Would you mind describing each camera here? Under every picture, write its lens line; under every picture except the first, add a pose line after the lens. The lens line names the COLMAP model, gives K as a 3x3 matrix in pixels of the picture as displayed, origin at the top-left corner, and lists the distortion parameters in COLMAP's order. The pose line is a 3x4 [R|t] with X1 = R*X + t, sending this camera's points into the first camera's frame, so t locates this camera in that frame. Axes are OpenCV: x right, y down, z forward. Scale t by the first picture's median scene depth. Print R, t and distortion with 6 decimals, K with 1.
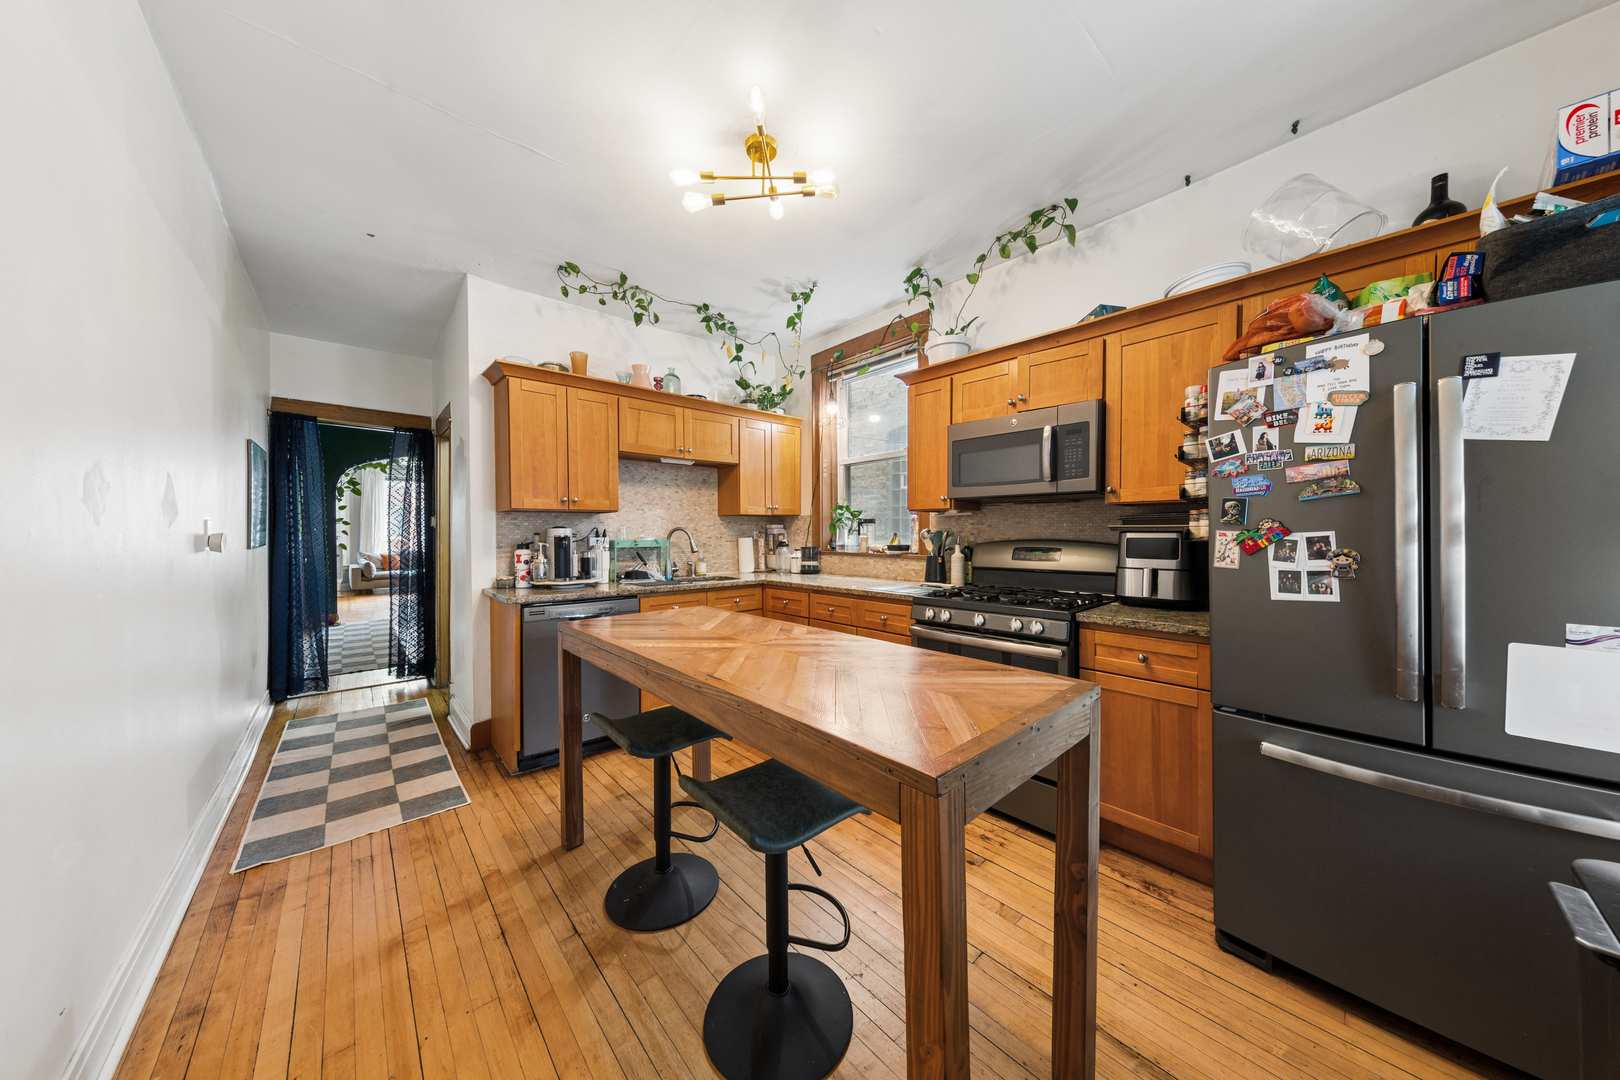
lens RADIAL K [[506.7, 0, 817.2], [0, 506.7, 536.0], [0, 0, 1]] dist [0.000225, -0.000012]
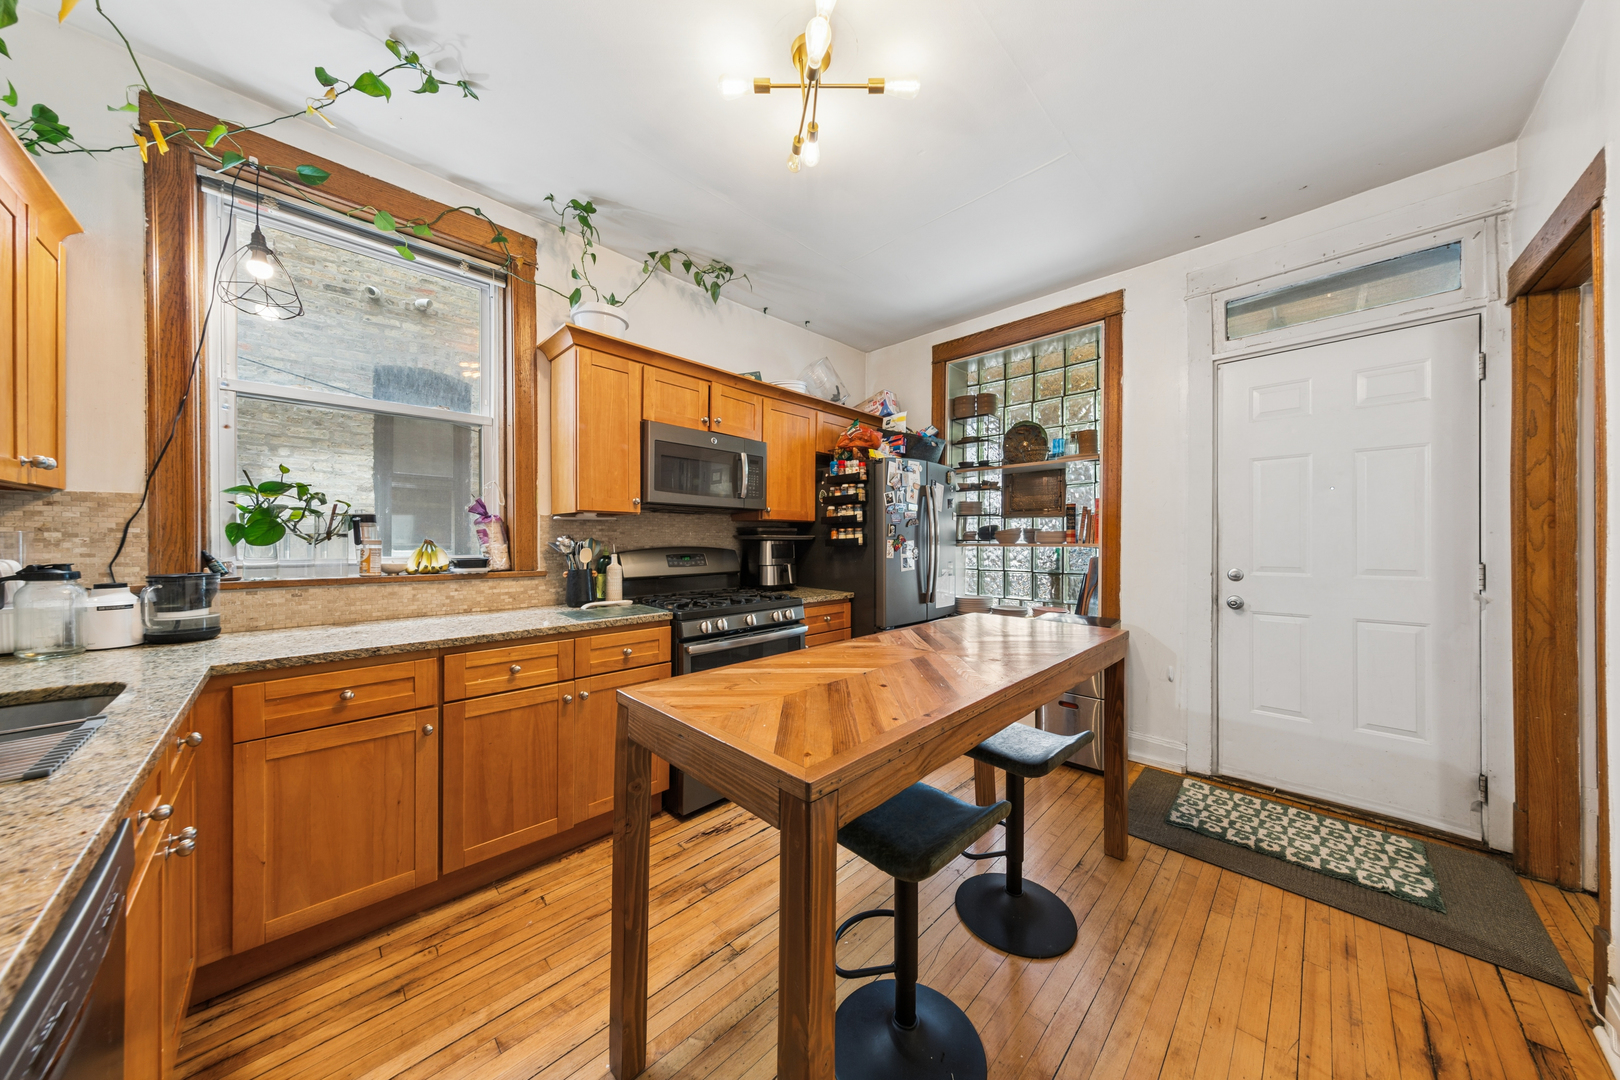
lens RADIAL K [[506.7, 0, 817.2], [0, 506.7, 540.3], [0, 0, 1]] dist [0.000225, -0.000012]
pose [[-0.052671, 0.002763, 0.998608, -0.588197], [0.006008, 0.999979, -0.002449, -0.002482], [-0.998594, 0.005871, -0.052687, 0.680193]]
